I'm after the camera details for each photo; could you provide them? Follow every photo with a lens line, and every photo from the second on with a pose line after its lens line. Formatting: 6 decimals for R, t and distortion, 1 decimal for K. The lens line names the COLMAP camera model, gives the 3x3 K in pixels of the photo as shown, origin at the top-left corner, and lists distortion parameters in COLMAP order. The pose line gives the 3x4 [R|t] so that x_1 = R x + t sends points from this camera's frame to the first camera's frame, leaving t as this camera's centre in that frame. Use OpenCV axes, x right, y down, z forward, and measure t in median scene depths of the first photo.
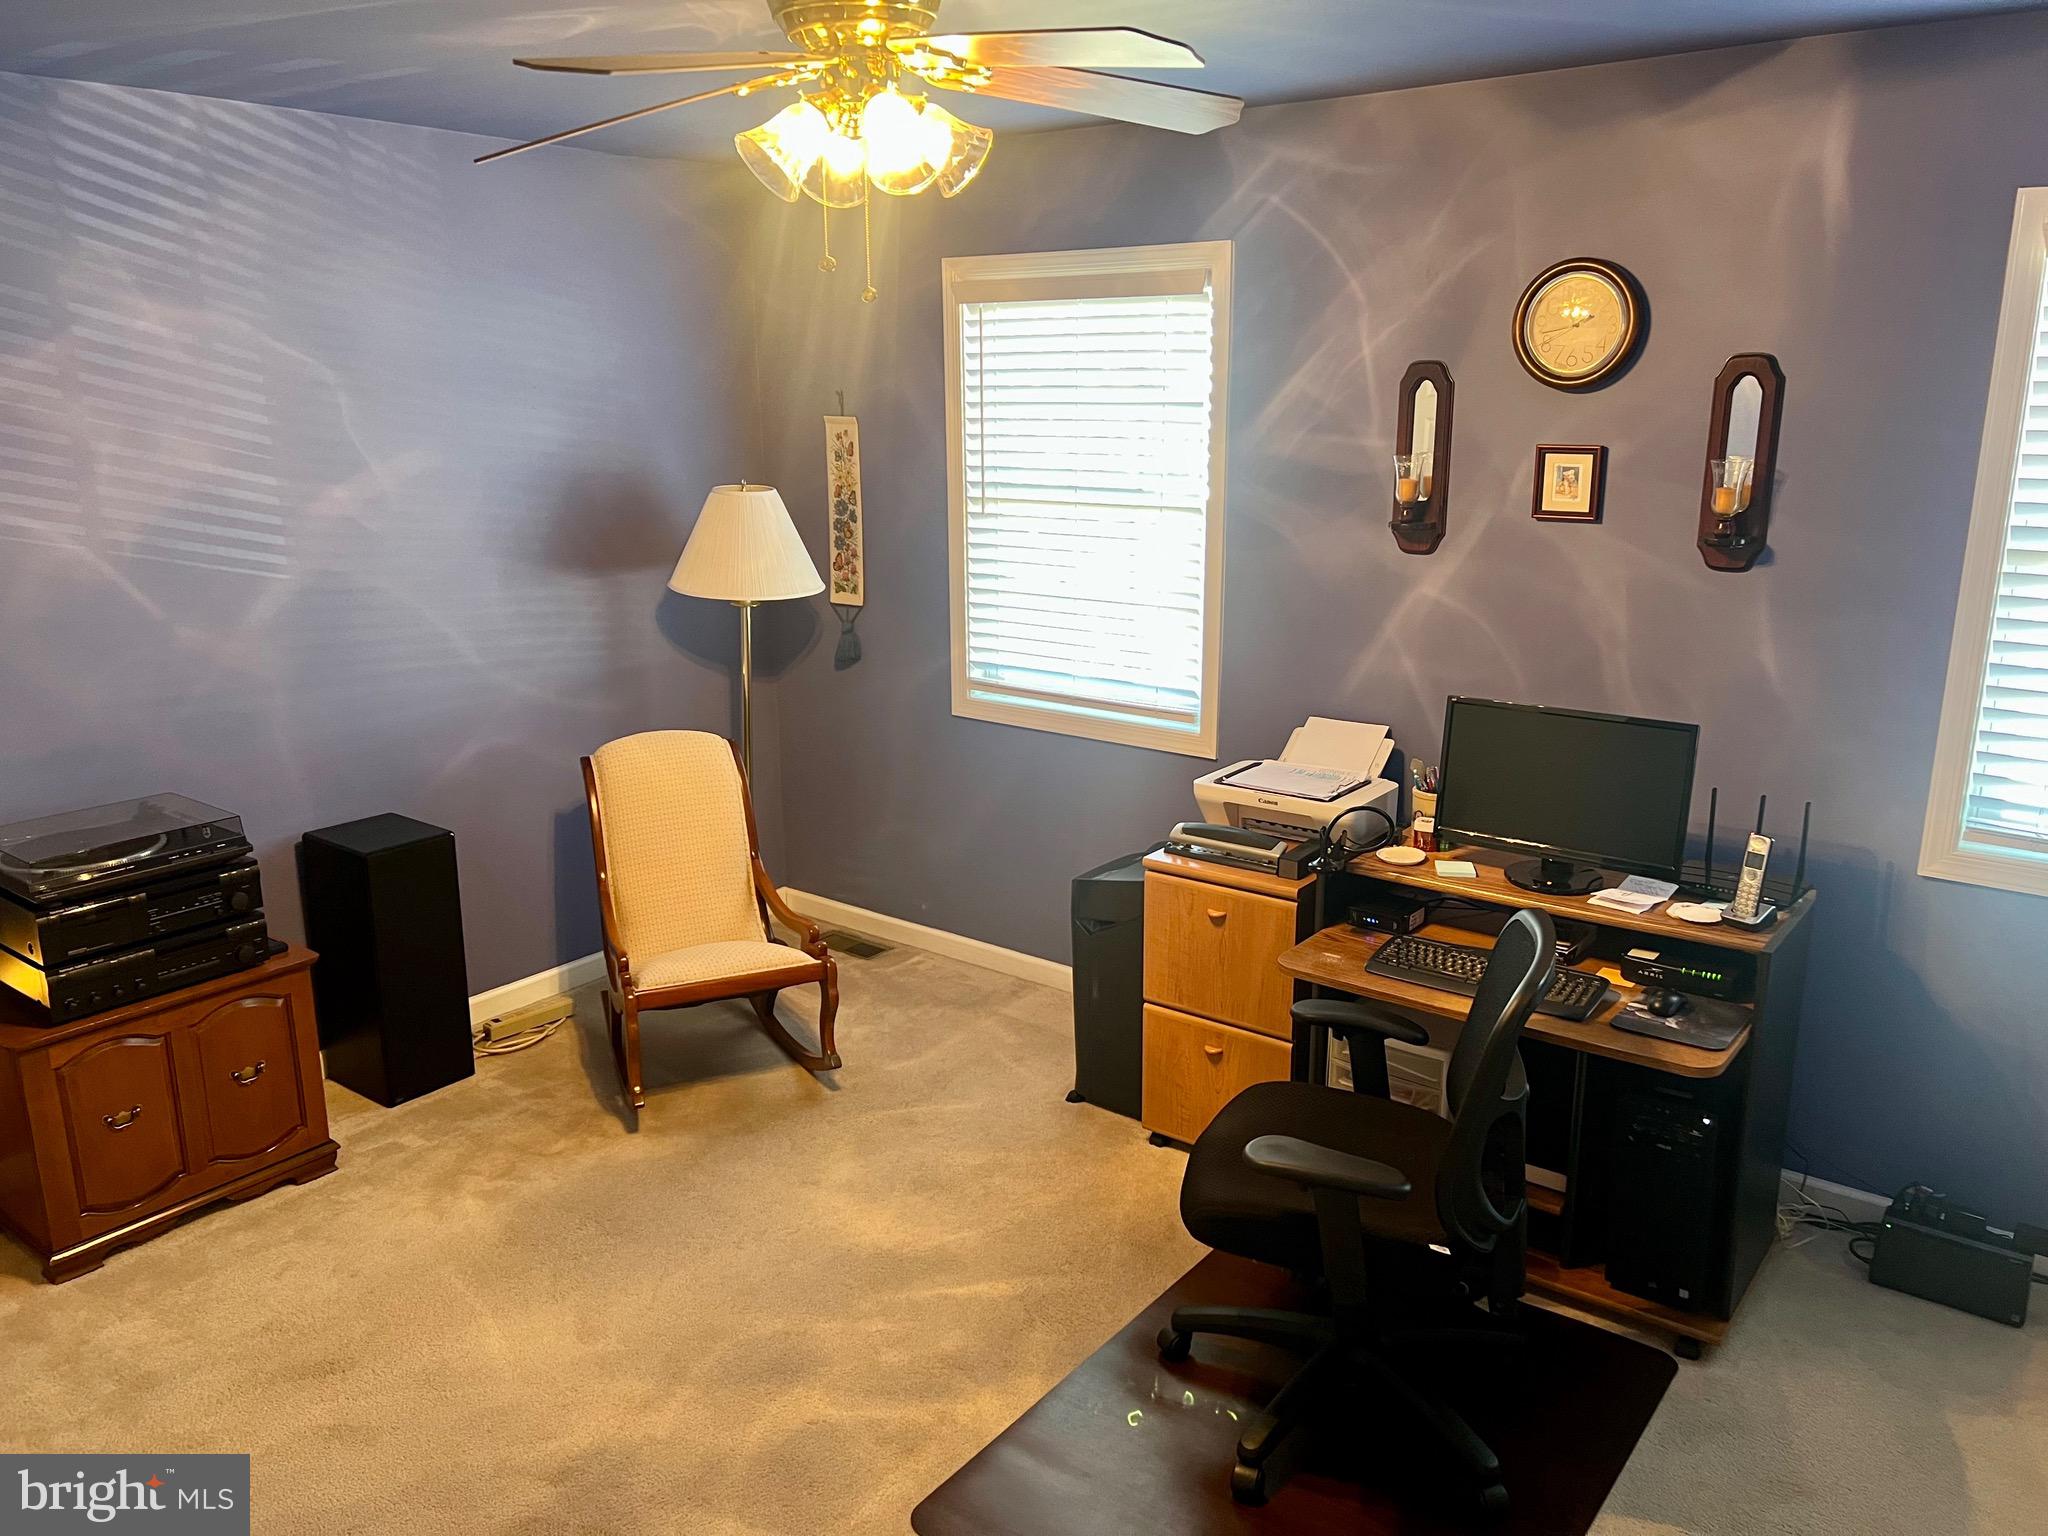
lens RADIAL K [[1534.6, 0, 1024.4], [0, 1534.6, 774.0], [0, 0, 1]] dist [0.061068, -0.076315]
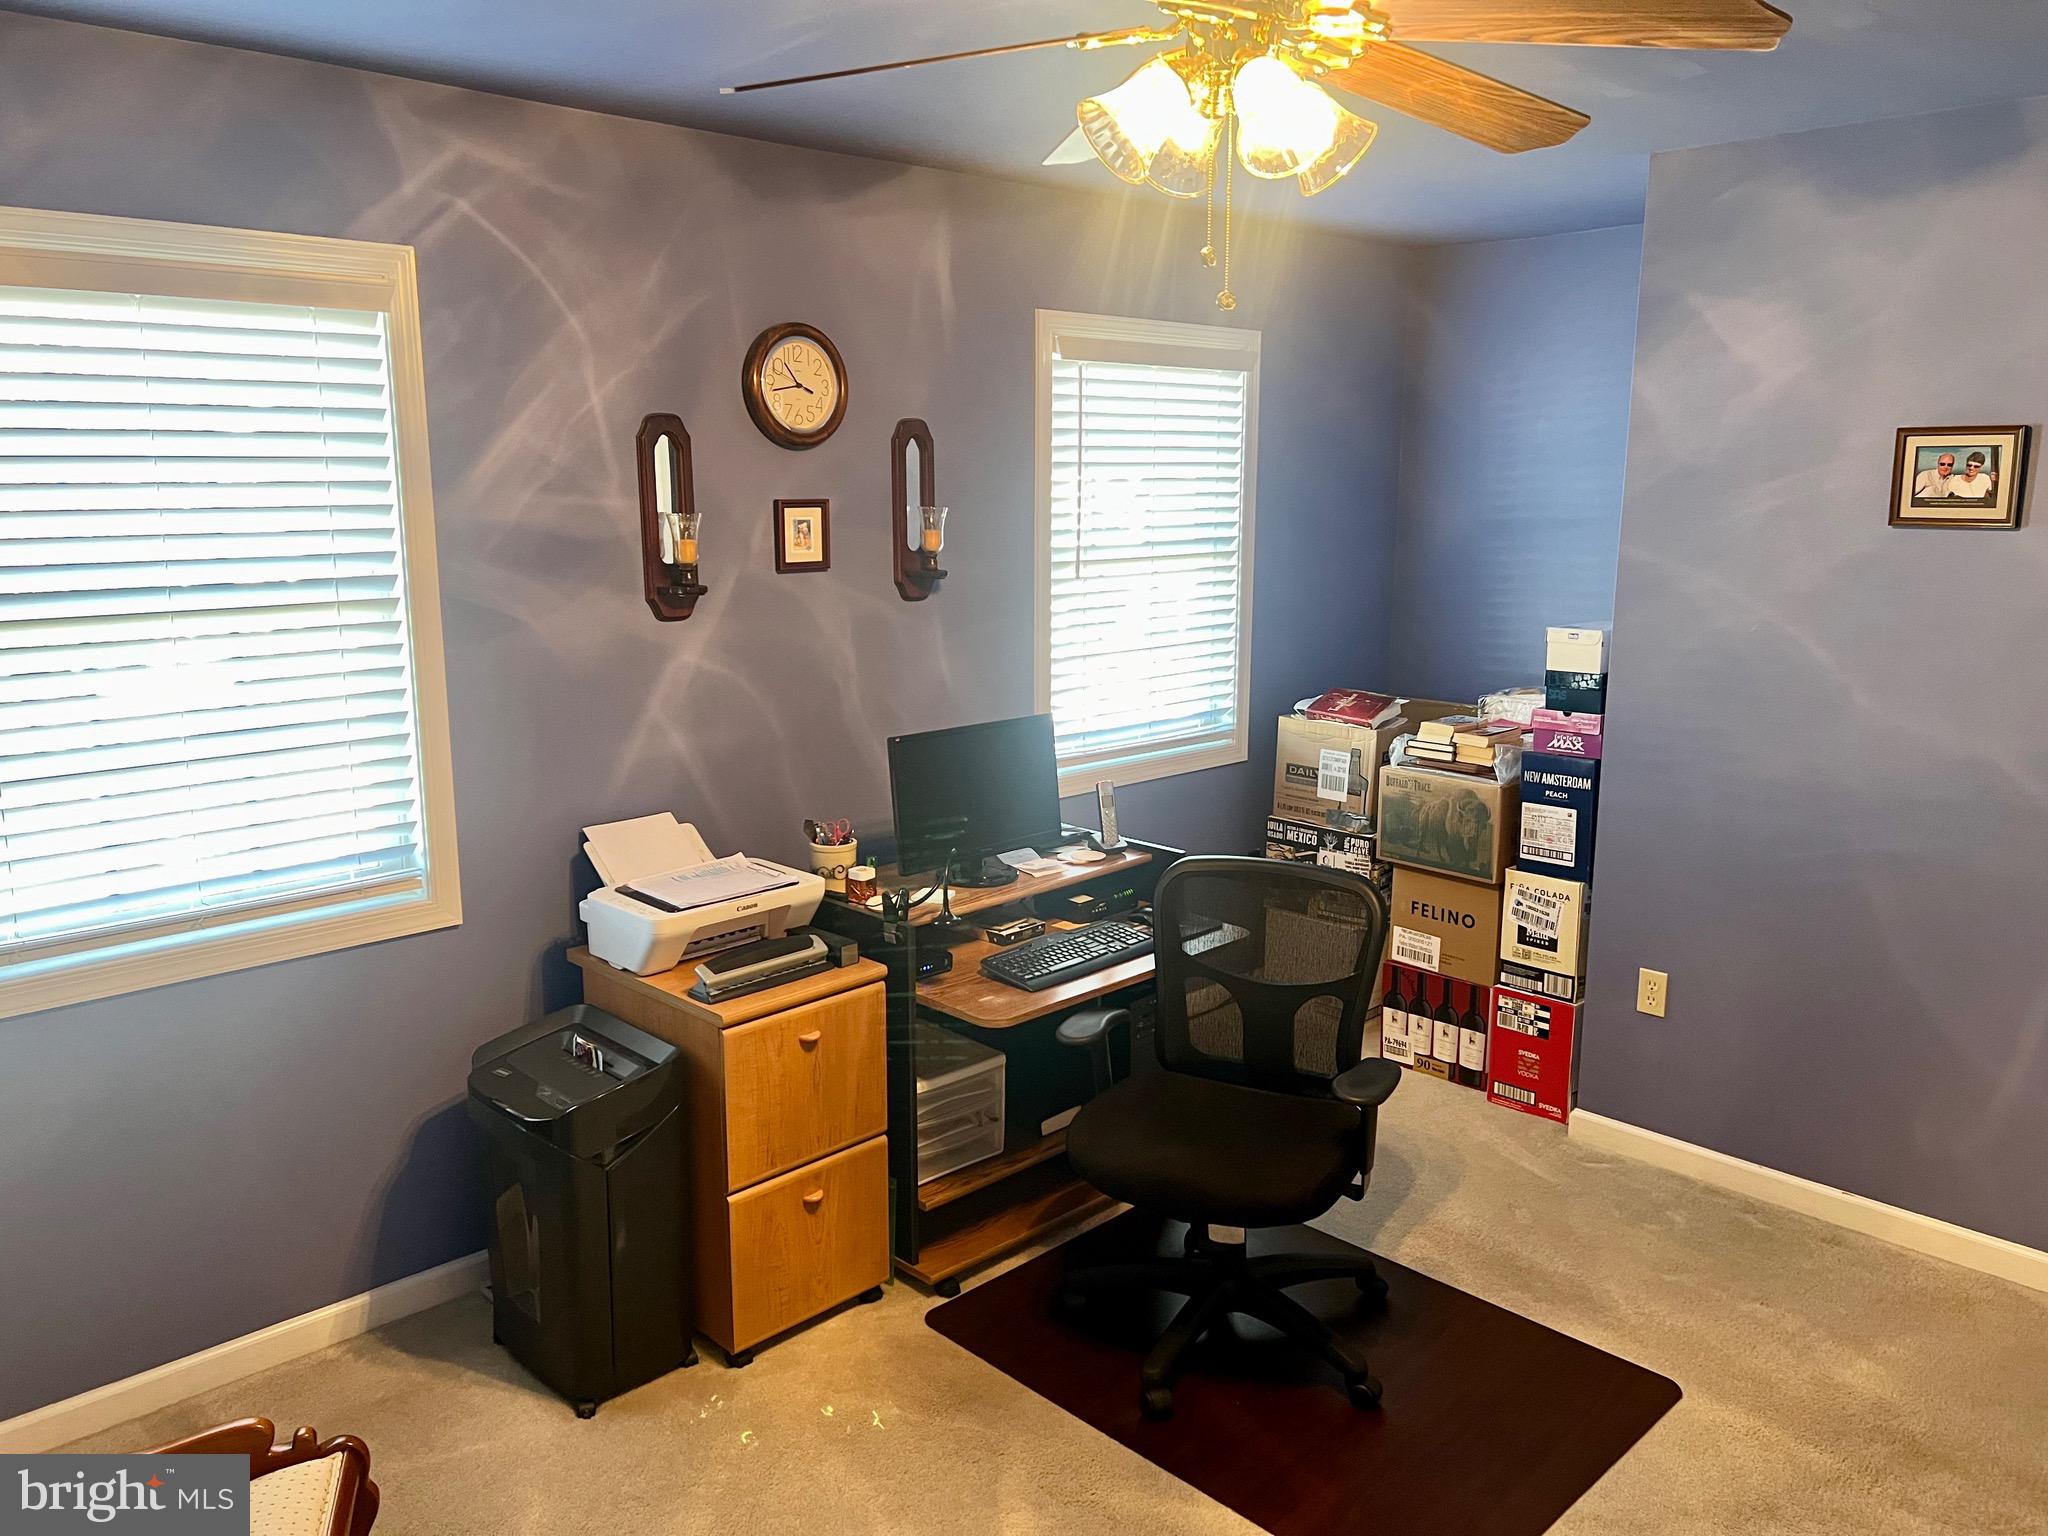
lens RADIAL K [[1534.6, 0, 1023.5], [0, 1534.6, 763.3], [0, 0, 1]] dist [0.061068, -0.076315]
pose [[0.164789, -0.186681, 0.968501, -0.626231], [0.238983, 0.960224, 0.144423, -0.144751], [-0.956939, 0.207656, 0.202848, 0.633938]]
